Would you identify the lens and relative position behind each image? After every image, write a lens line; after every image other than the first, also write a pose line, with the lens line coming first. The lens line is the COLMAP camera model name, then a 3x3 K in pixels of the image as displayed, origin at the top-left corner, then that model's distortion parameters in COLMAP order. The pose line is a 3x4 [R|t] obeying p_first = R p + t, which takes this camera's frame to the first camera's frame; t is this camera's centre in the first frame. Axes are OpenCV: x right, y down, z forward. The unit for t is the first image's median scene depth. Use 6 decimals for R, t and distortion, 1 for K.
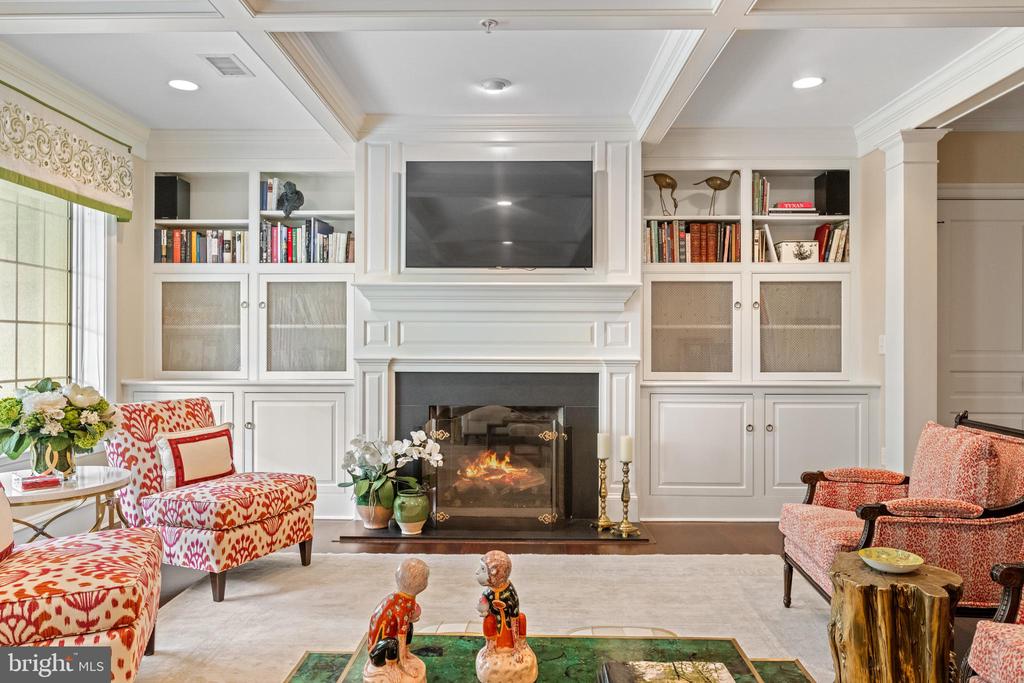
lens RADIAL K [[702.3, 0, 512.3], [0, 702.3, 344.0], [0, 0, 1]] dist [-0.002089, -0.000123]
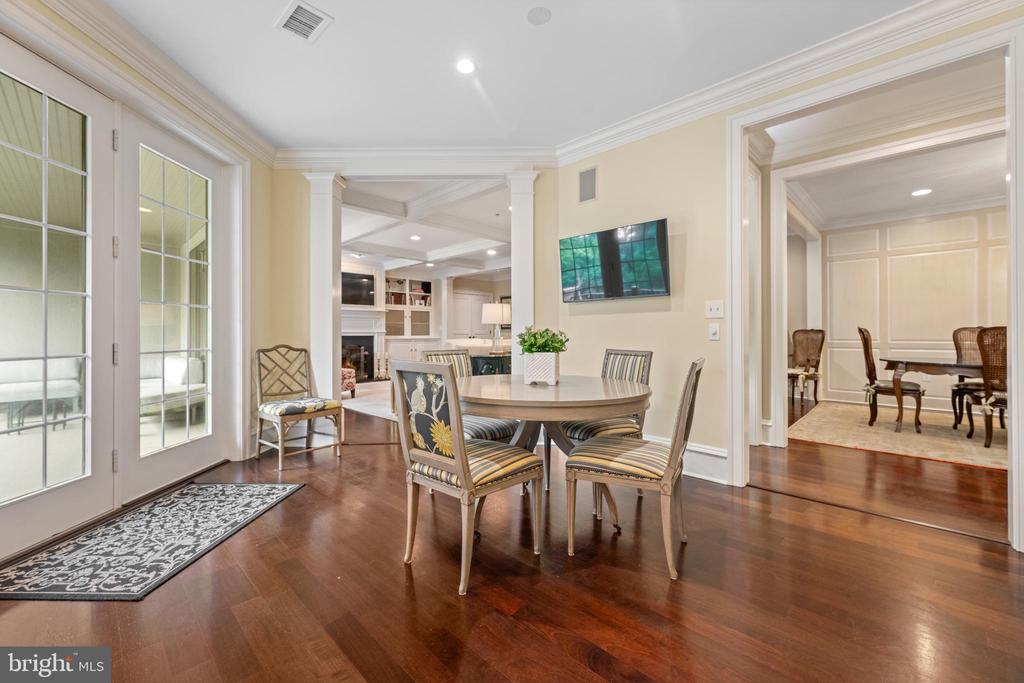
lens RADIAL K [[409.9, 0, 513.9], [0, 409.9, 335.1], [0, 0, 1]] dist [0.000503, 0.001214]
pose [[0.682764, -0.002175, 0.730635, -0.842190], [-0.004640, 0.999963, 0.007312, 0.020681], [-0.730624, -0.008382, 0.682729, -0.851374]]
